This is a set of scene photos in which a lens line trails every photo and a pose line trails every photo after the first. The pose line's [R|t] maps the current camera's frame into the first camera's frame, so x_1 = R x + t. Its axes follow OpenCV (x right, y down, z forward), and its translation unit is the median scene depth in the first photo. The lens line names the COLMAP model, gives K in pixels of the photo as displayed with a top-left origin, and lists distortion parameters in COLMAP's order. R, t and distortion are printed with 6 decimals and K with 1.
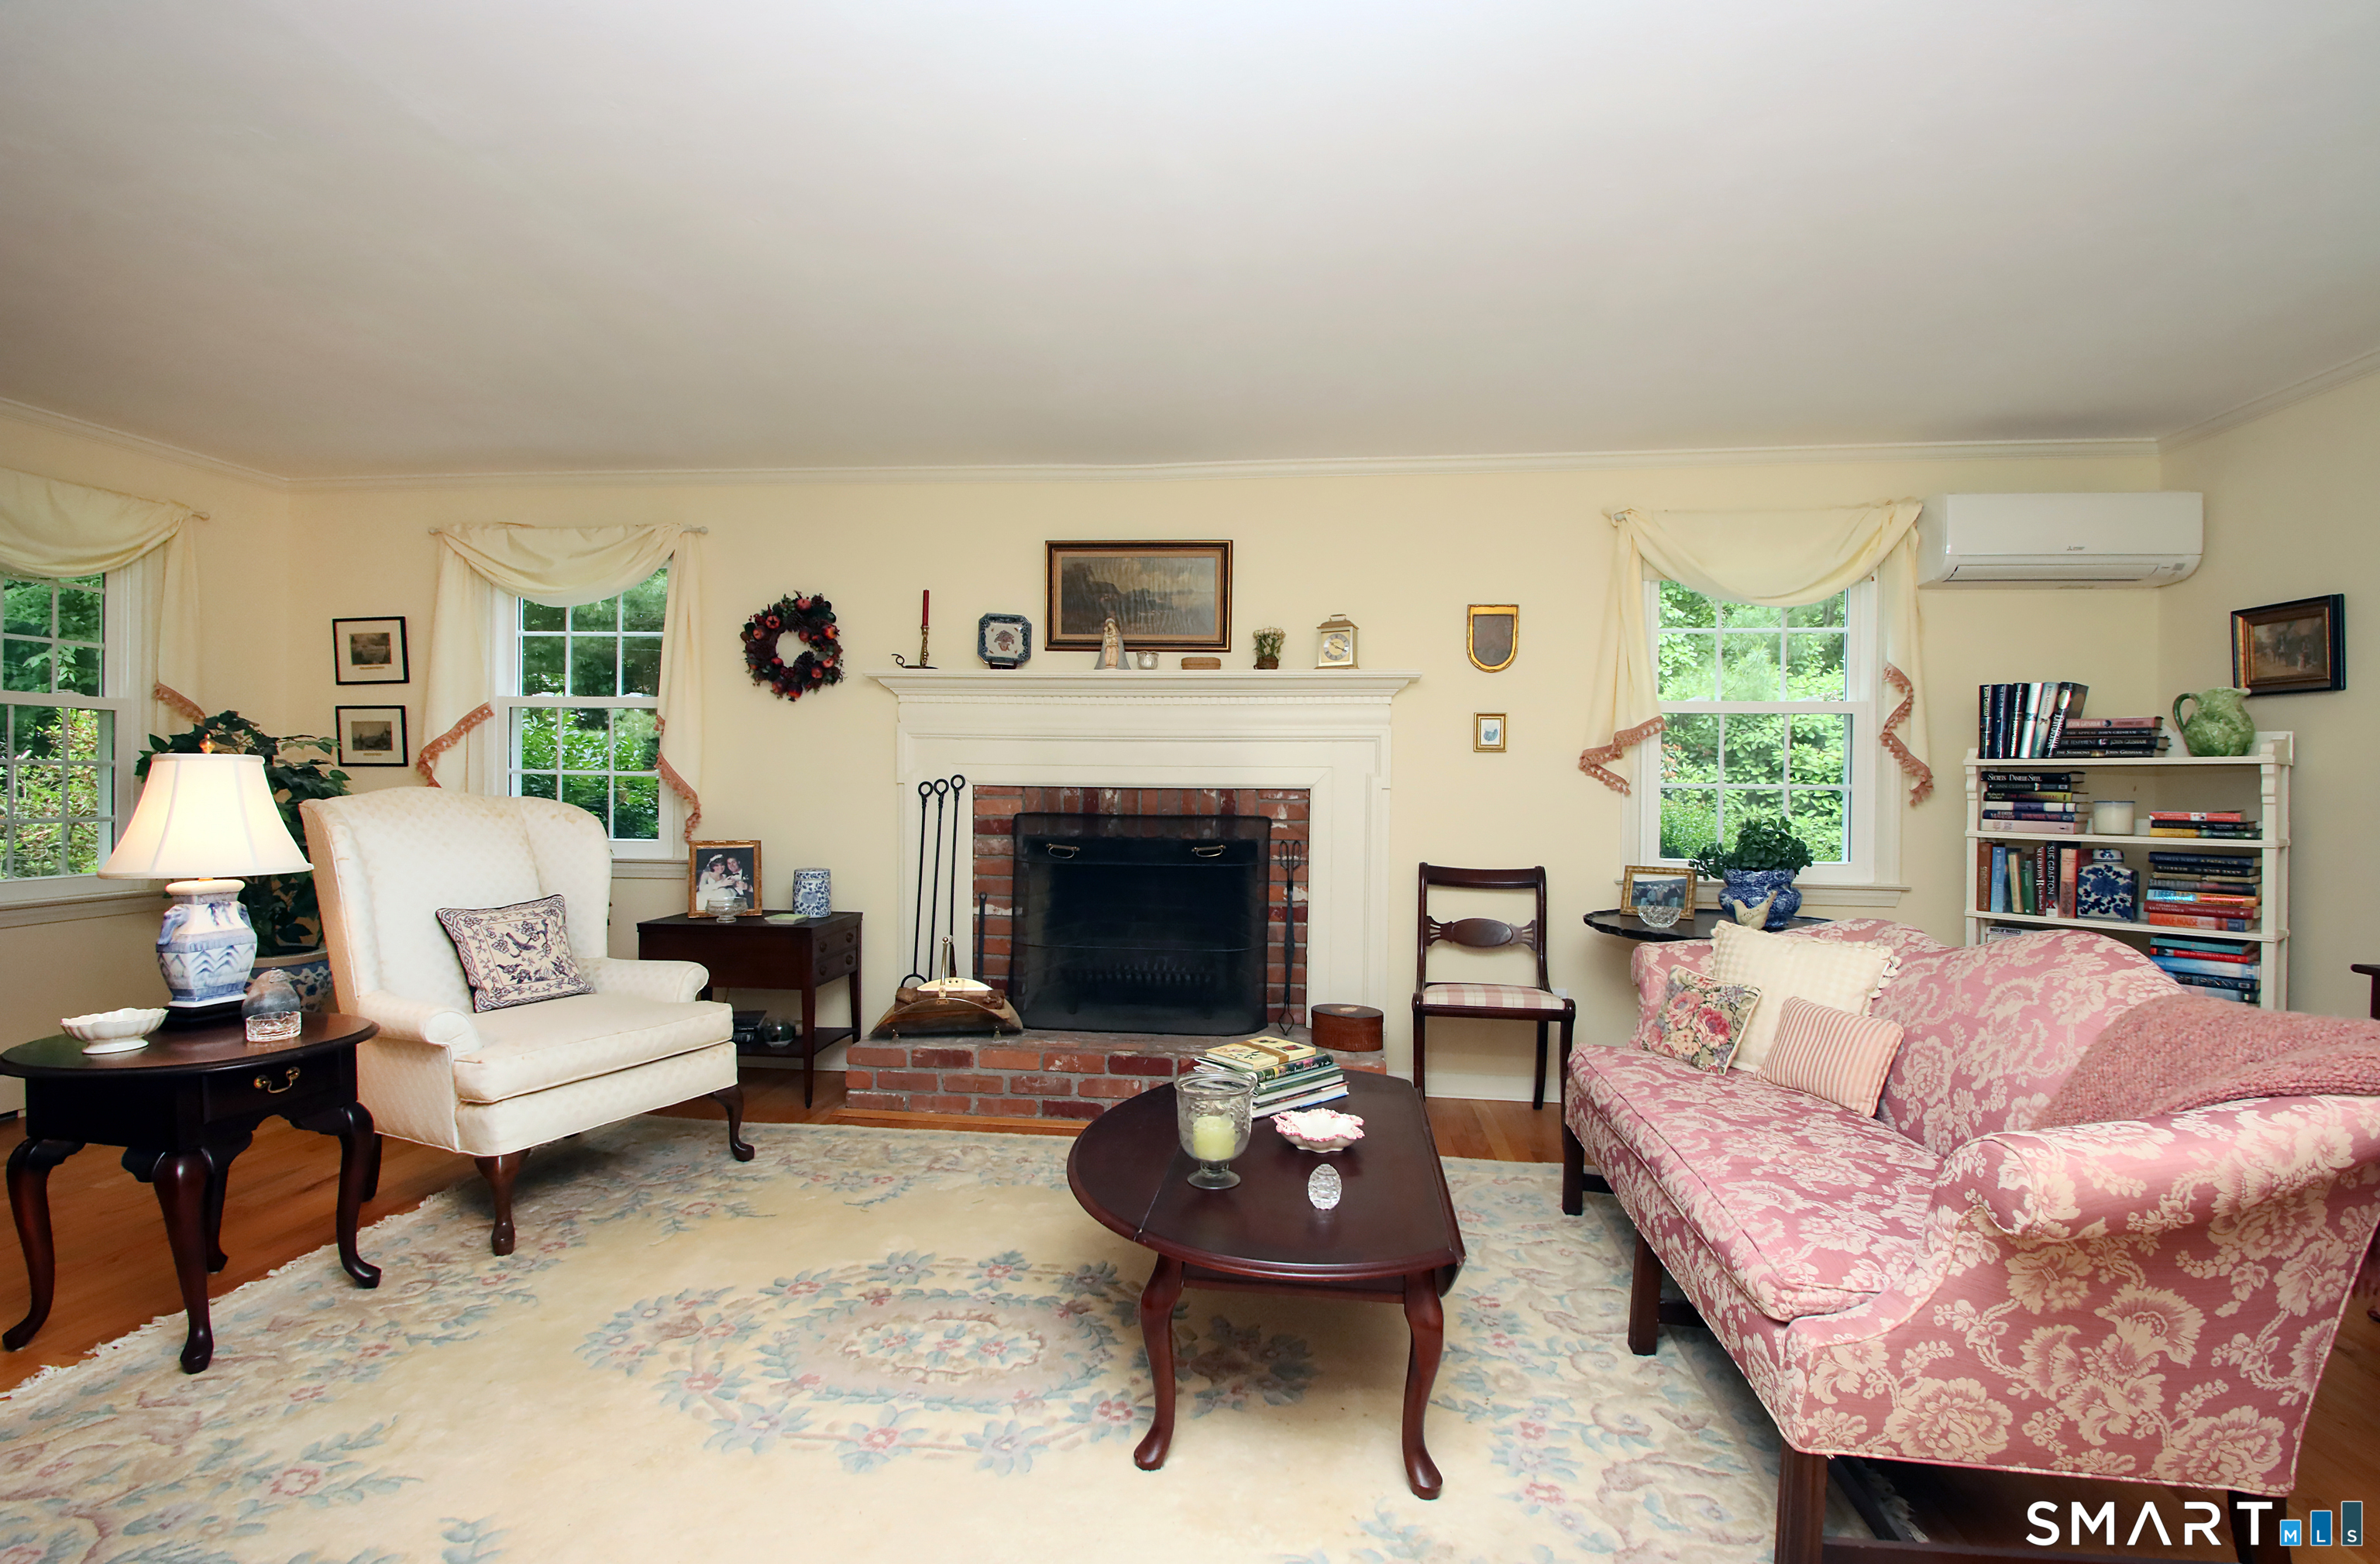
lens RADIAL K [[1106.5, 0, 1199.3], [0, 1106.5, 785.4], [0, 0, 1]] dist [0.019635, -0.020342]
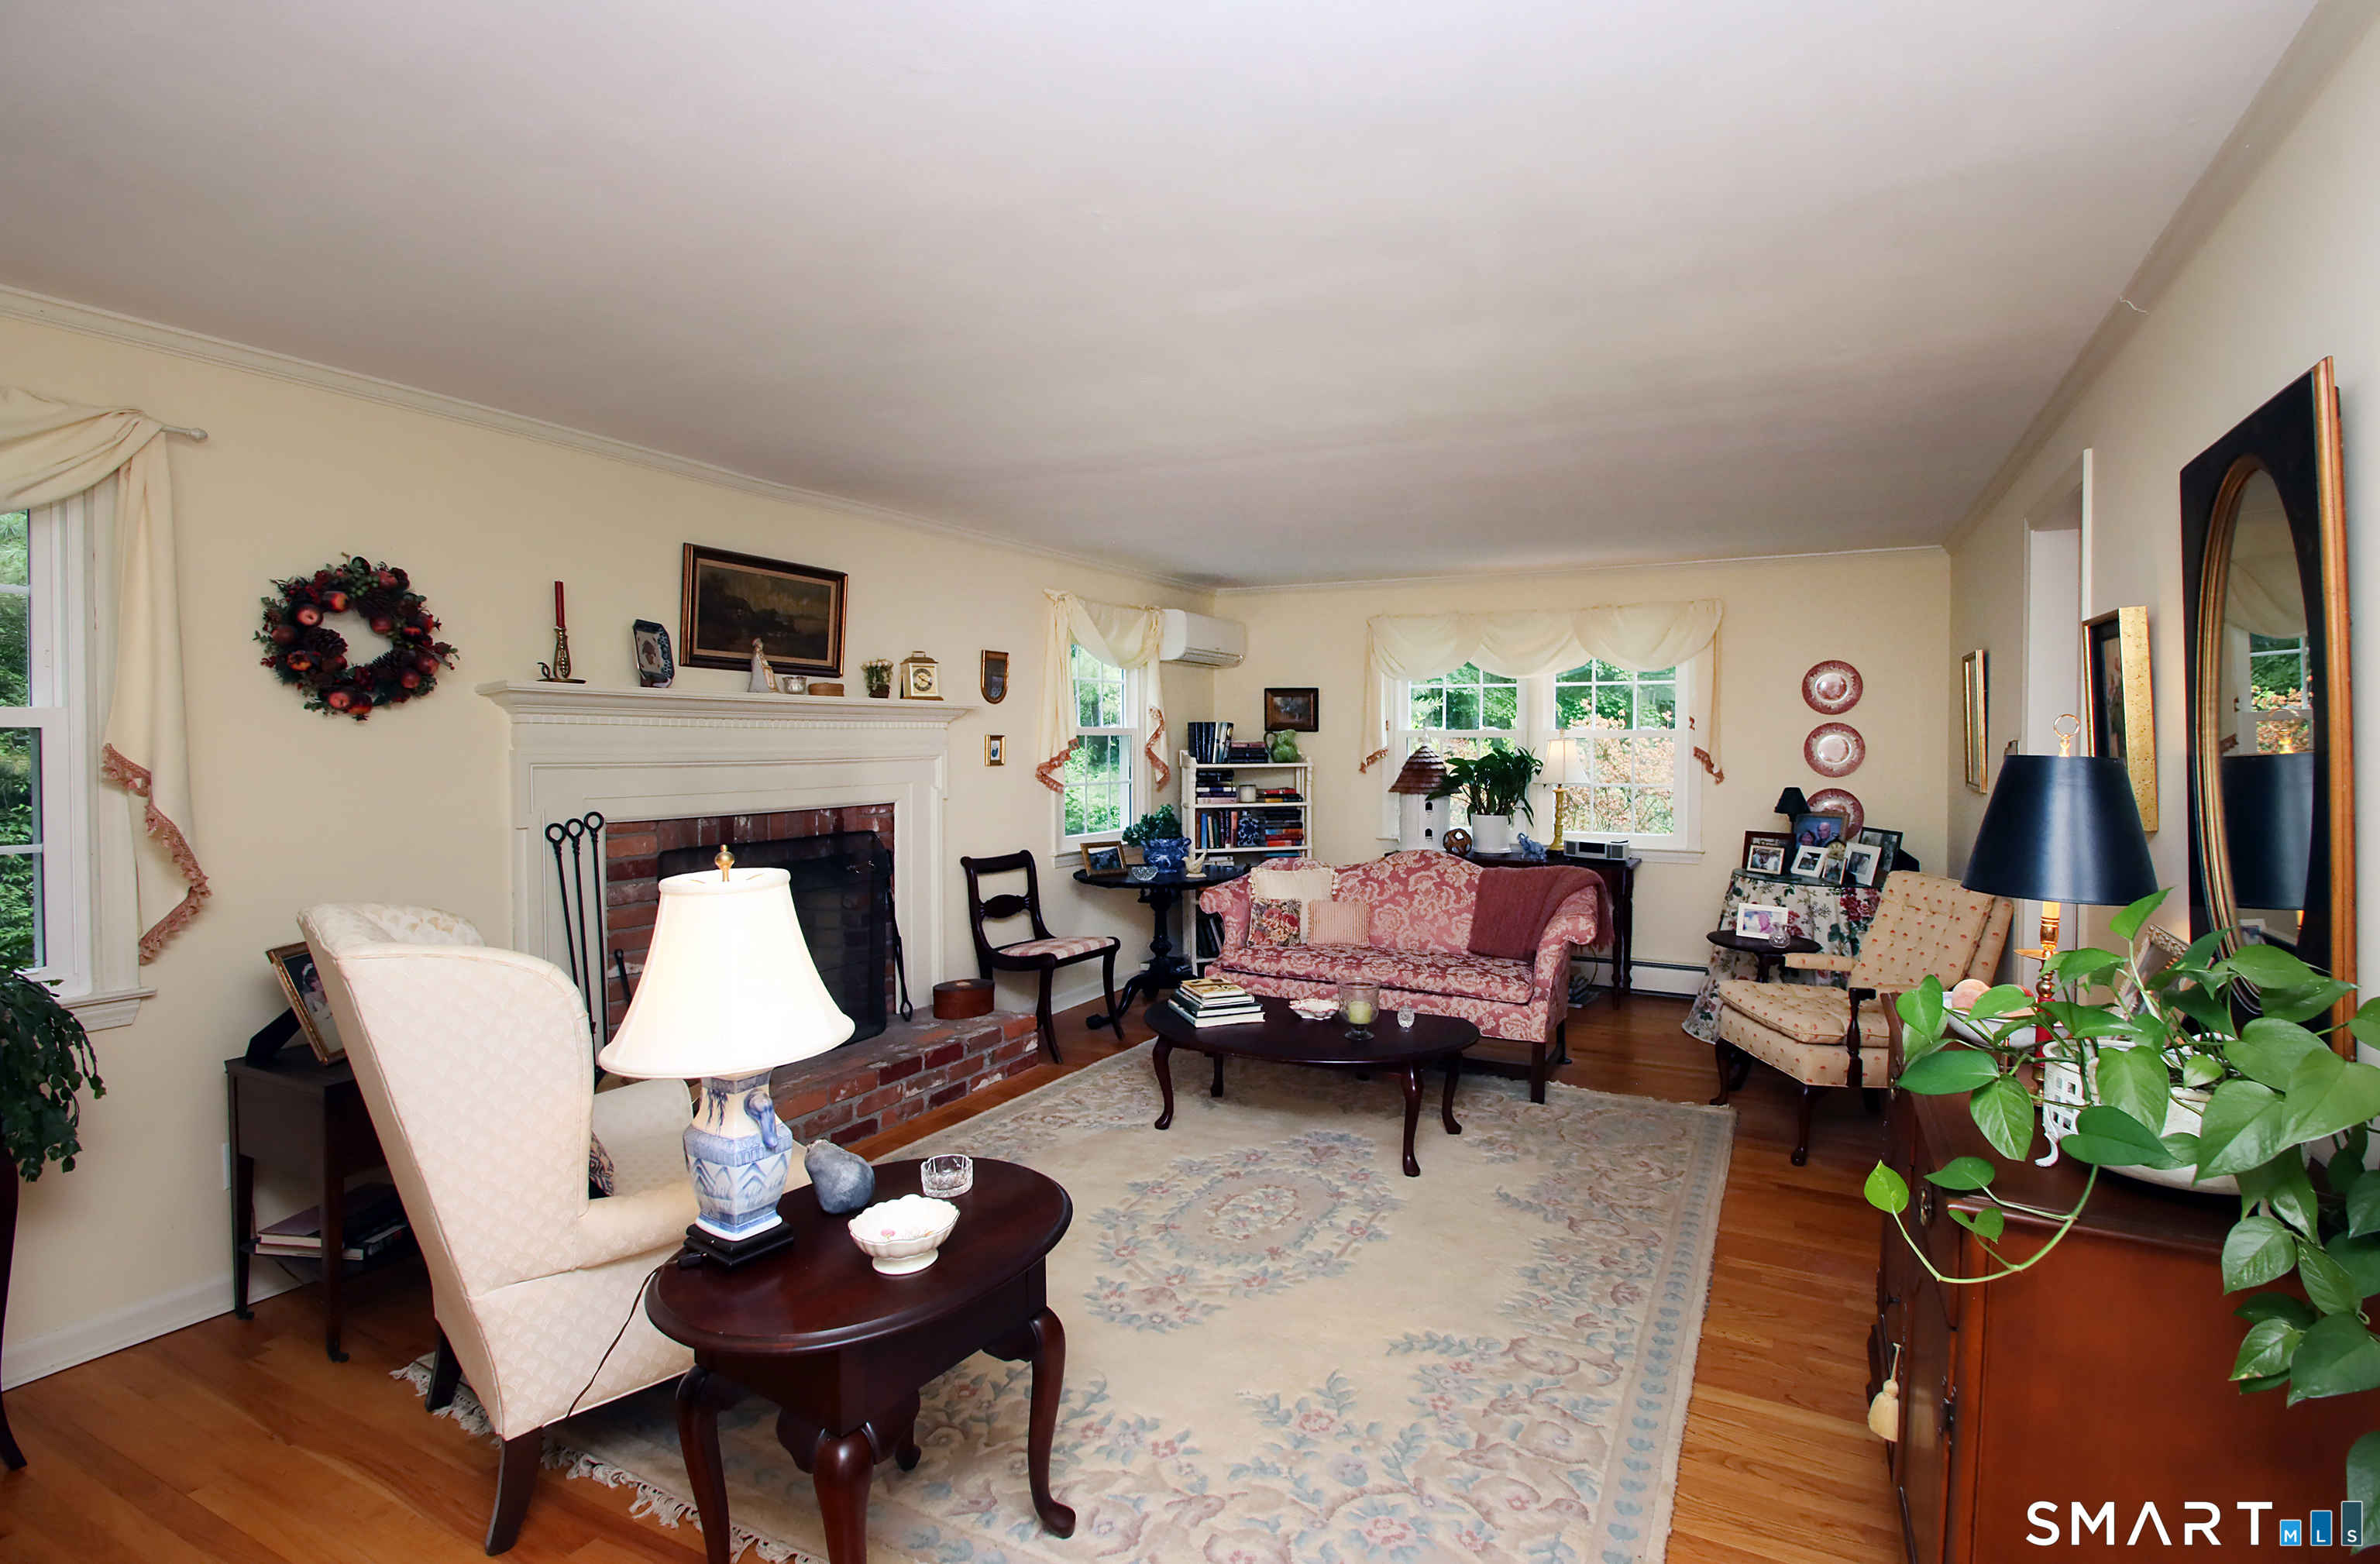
lens RADIAL K [[1106.5, 0, 1199.3], [0, 1106.5, 785.4], [0, 0, 1]] dist [0.019635, -0.020342]
pose [[0.376498, -0.048860, 0.925128, -0.830091], [0.010906, 0.998773, 0.048311, -0.066132], [-0.926353, -0.008100, 0.376569, 0.287445]]
